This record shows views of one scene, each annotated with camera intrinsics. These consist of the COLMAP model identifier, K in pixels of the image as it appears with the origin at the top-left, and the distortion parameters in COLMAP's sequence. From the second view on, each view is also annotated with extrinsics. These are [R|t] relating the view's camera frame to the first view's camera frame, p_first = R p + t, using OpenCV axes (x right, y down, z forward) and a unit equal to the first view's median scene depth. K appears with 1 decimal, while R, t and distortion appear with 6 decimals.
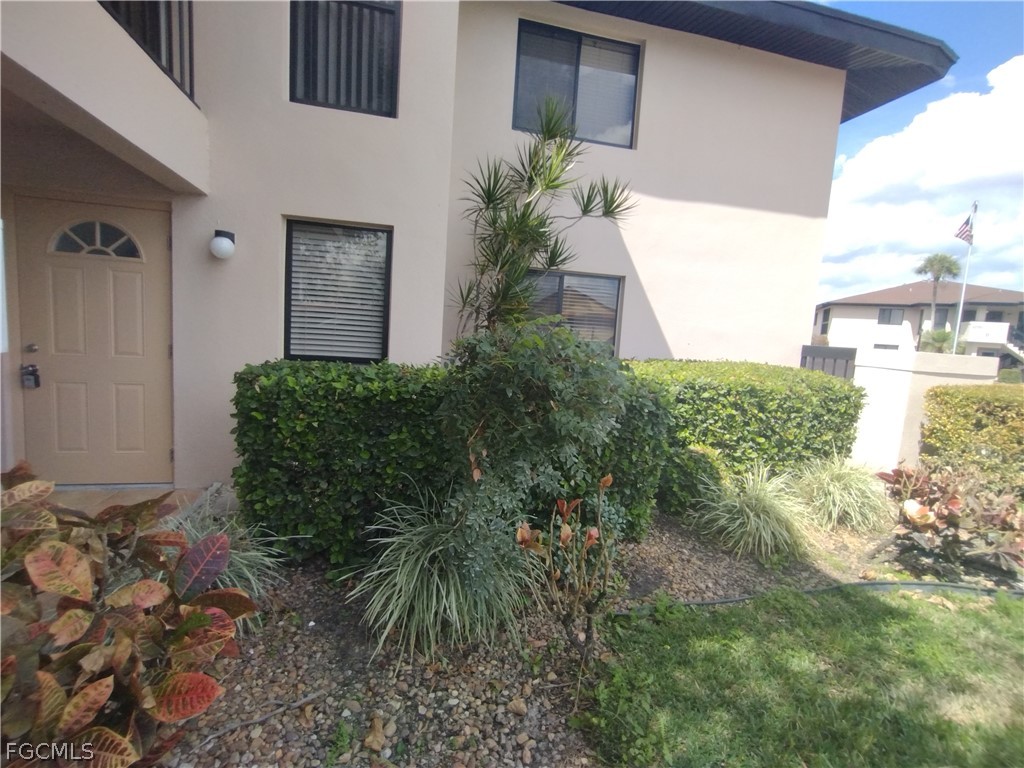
lens RADIAL K [[453.2, 0, 505.5], [0, 453.2, 372.1], [0, 0, 1]] dist [0.000690, 0.000432]
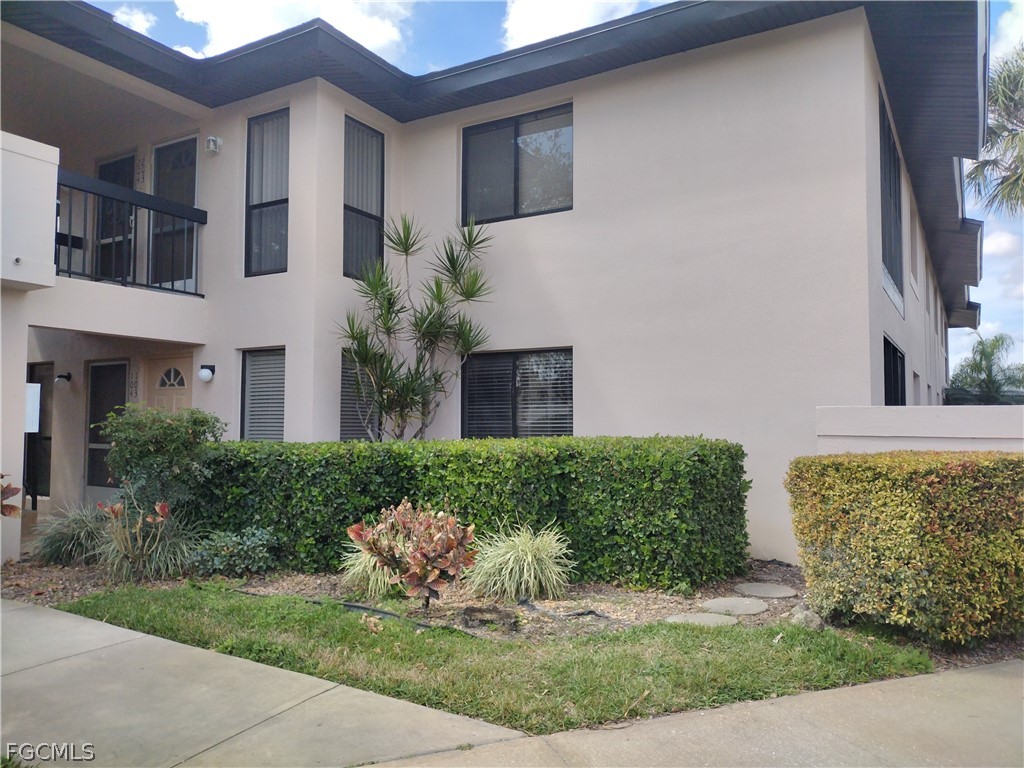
lens RADIAL K [[757.1, 0, 512.3], [0, 757.1, 378.2], [0, 0, 1]] dist [0.091500, -0.121292]
pose [[0.727534, -0.099130, -0.678872, 1.891315], [-0.027097, 0.984582, -0.172810, 0.167208], [0.685536, 0.144121, 0.713631, -0.184772]]
